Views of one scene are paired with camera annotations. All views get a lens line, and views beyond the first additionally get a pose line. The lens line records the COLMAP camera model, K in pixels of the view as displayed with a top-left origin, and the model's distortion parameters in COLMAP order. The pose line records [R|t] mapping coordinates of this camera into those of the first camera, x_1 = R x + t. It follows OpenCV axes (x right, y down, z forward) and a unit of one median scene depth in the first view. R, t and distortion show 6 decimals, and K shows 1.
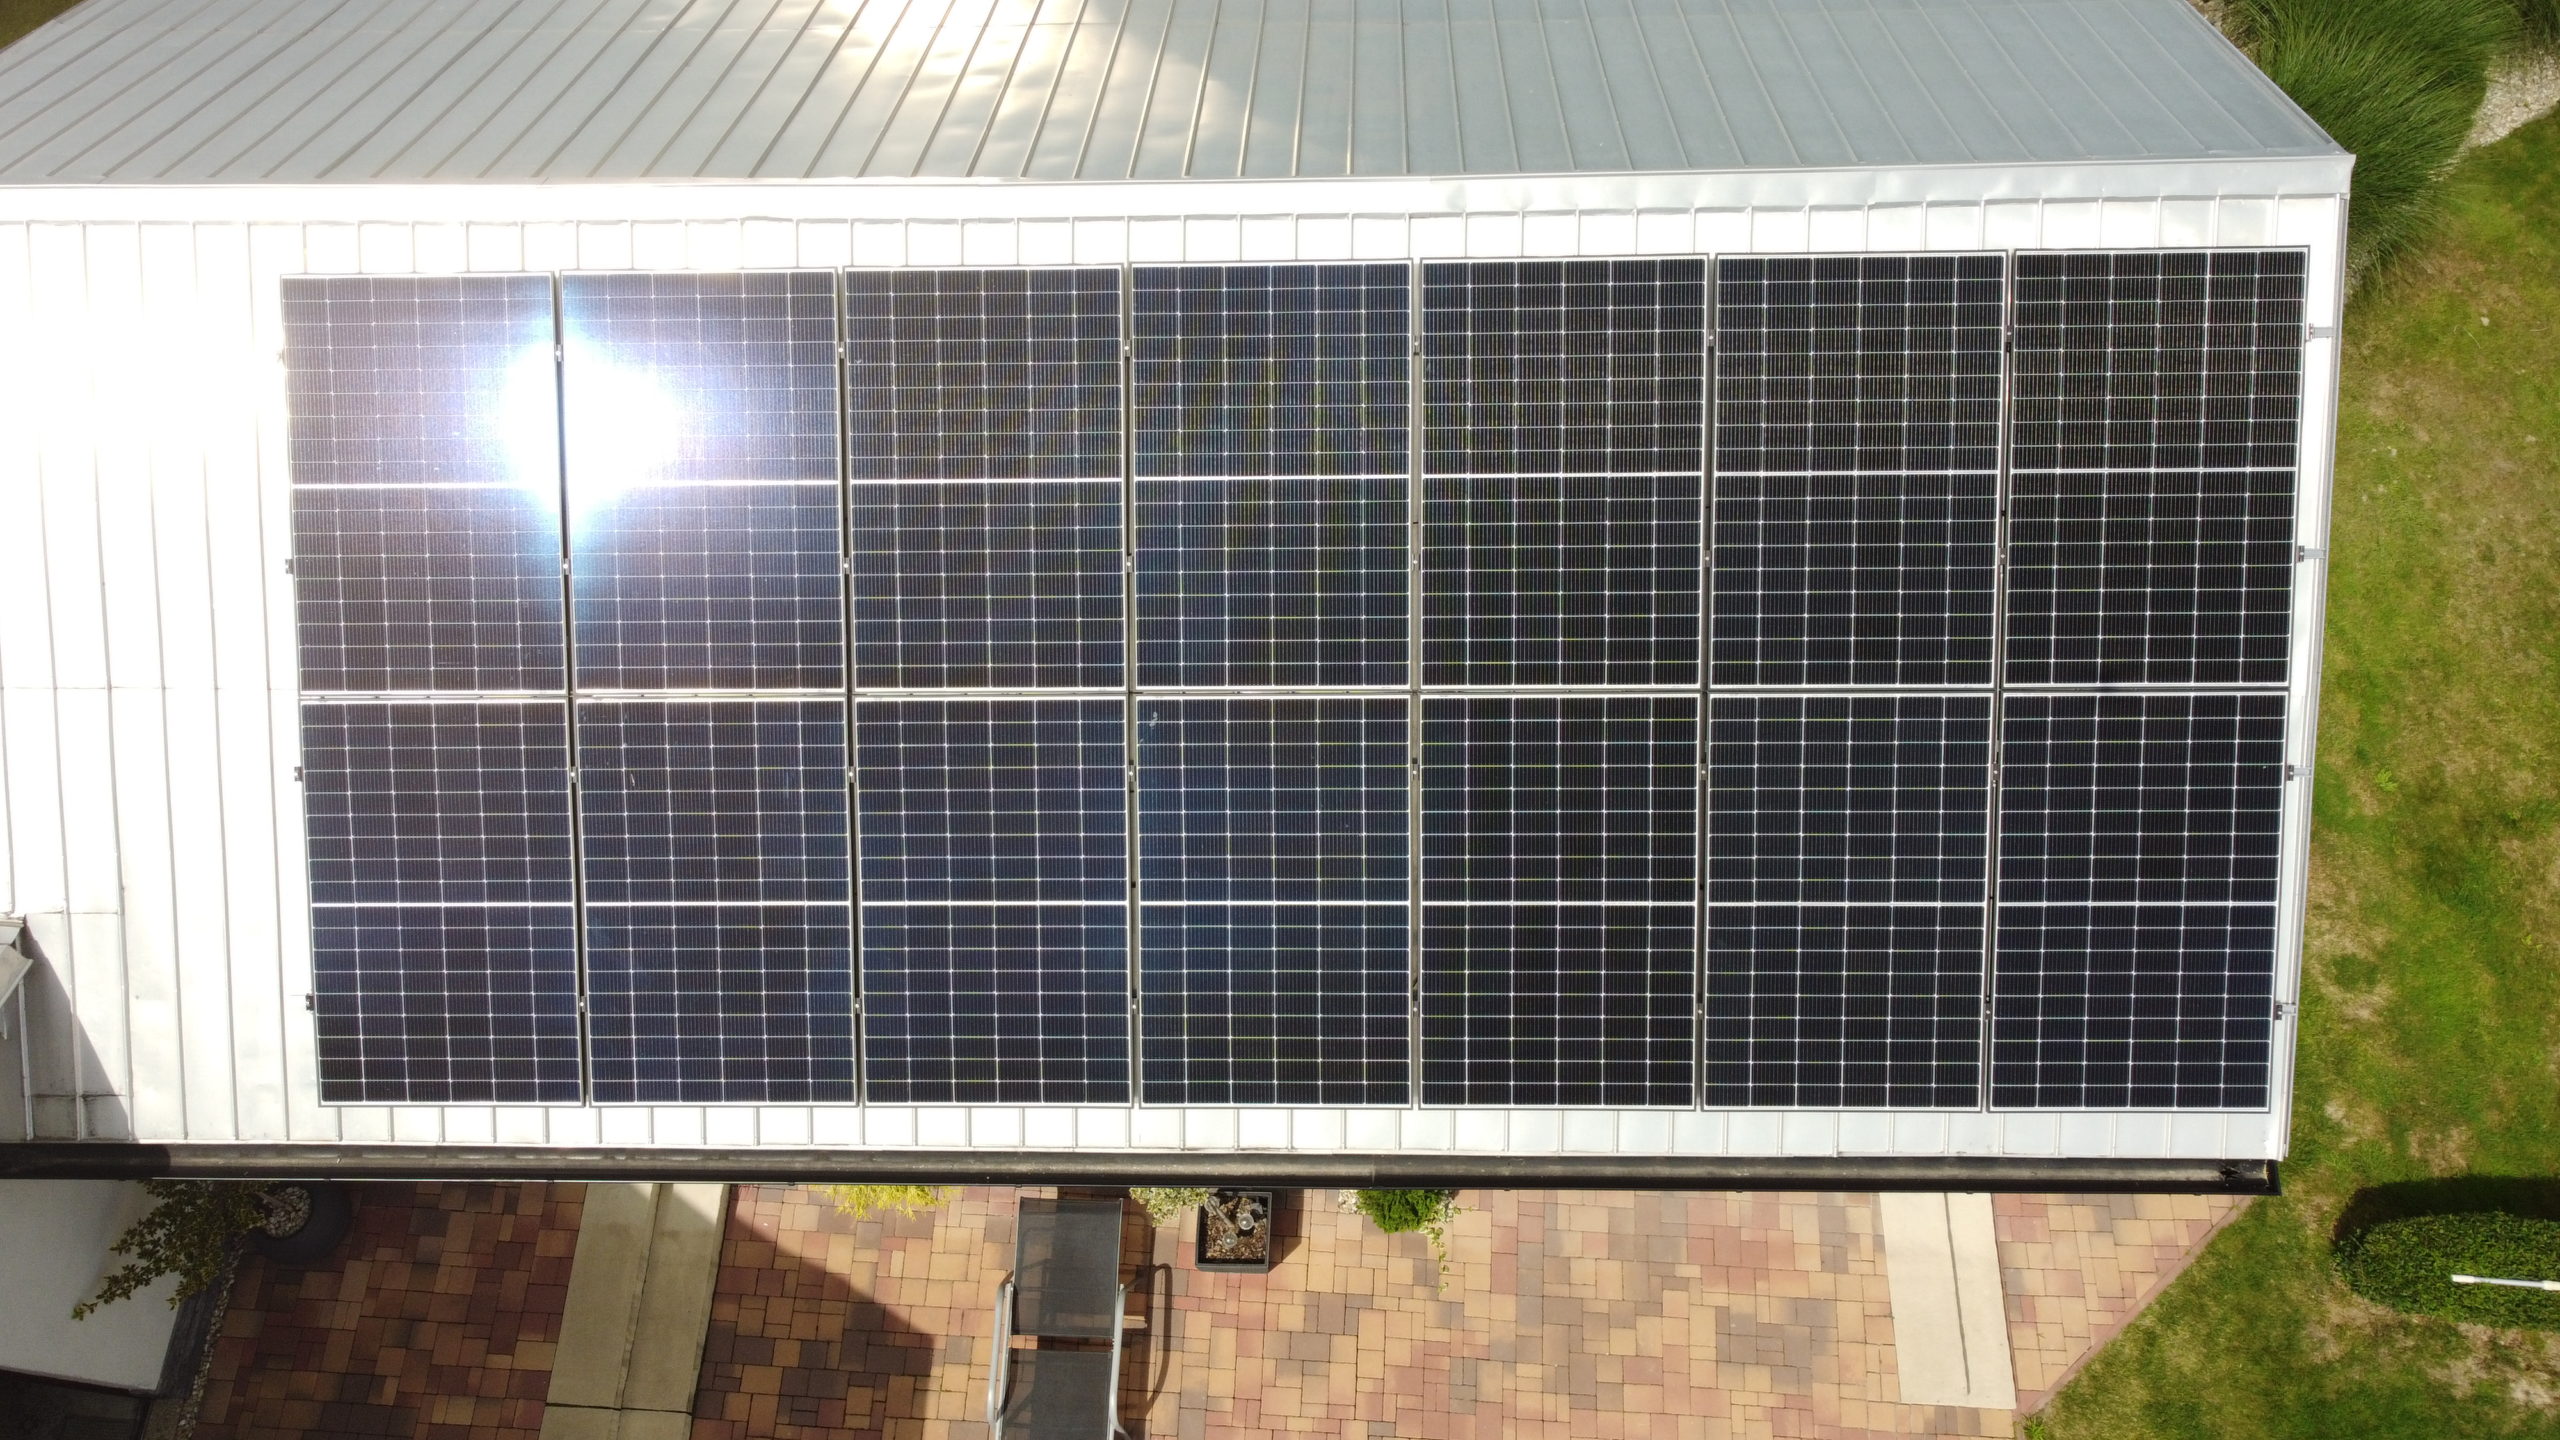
lens RADIAL K [[1938.3, 0, 1271.9], [0, 1938.3, 720.4], [0, 0, 1]] dist [-0.001341, 0.000445]
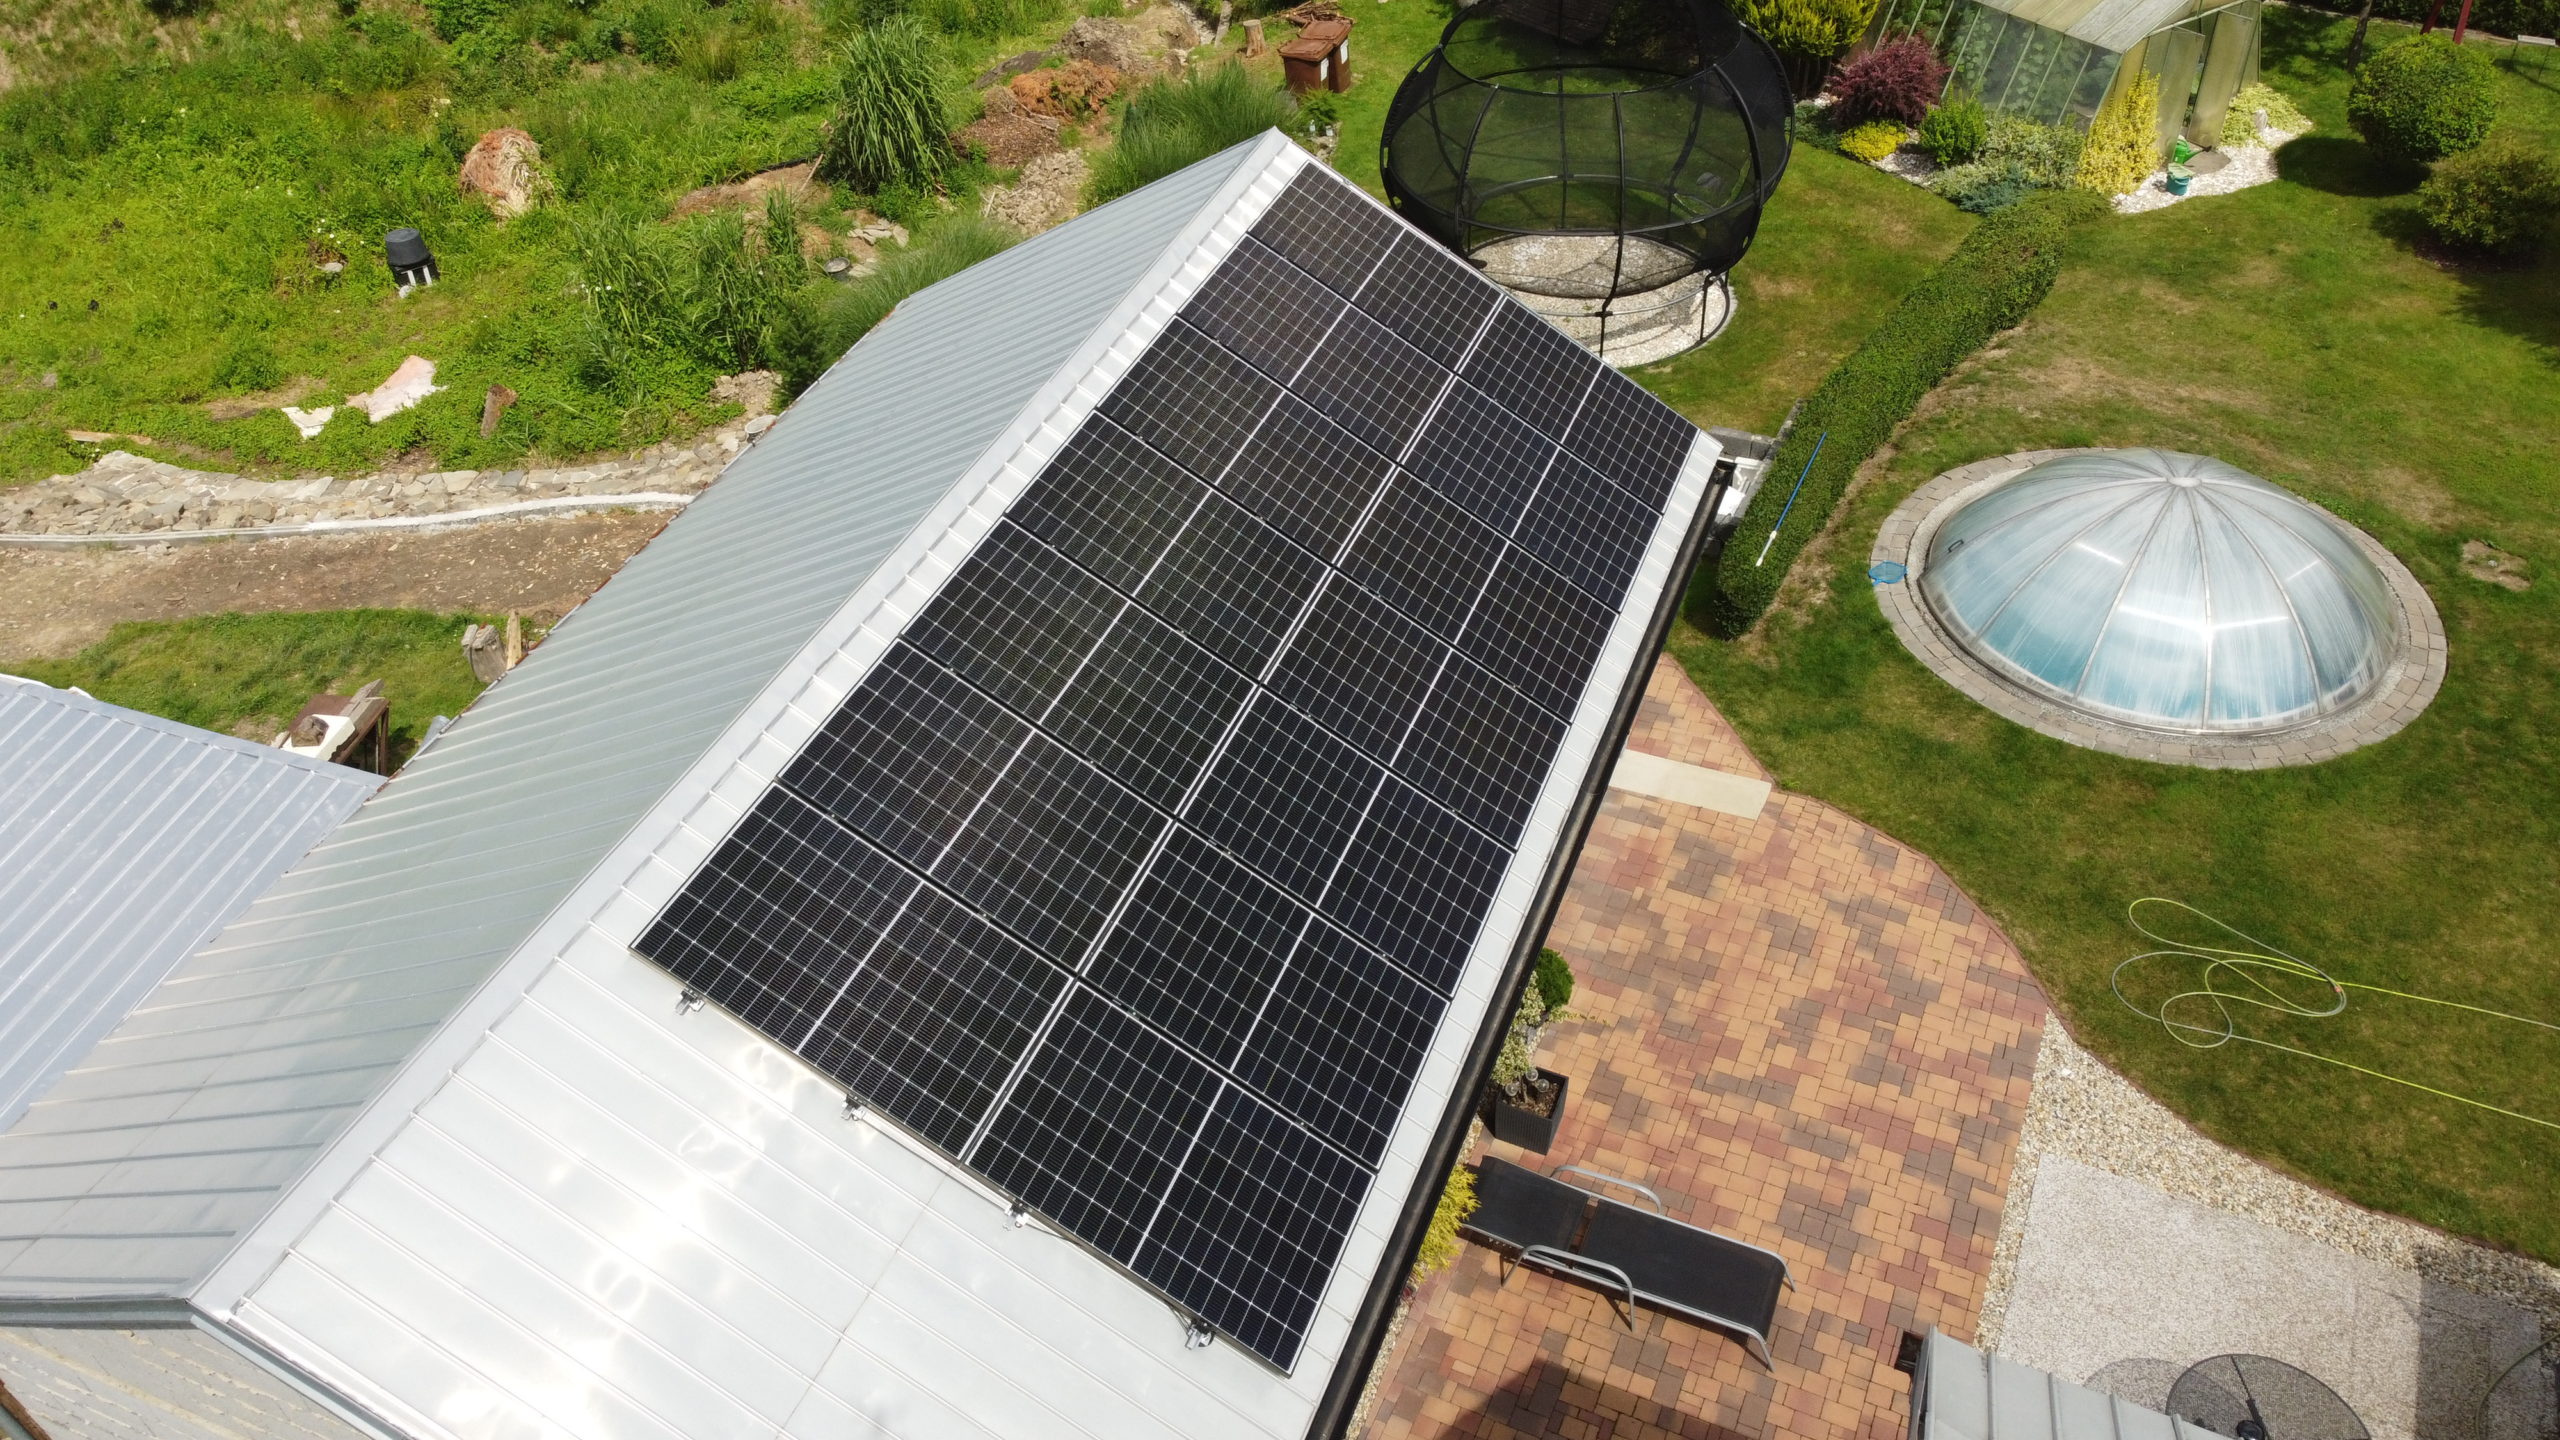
lens RADIAL K [[1900.2, 0, 1280.0], [0, 1900.2, 720.0], [0, 0, 1]] dist [0.003849, 0.000088]
pose [[0.367207, -0.599389, 0.711261, -0.887874], [0.866426, 0.498565, -0.027168, 0.040286], [-0.338326, 0.626231, 0.702403, 0.053670]]
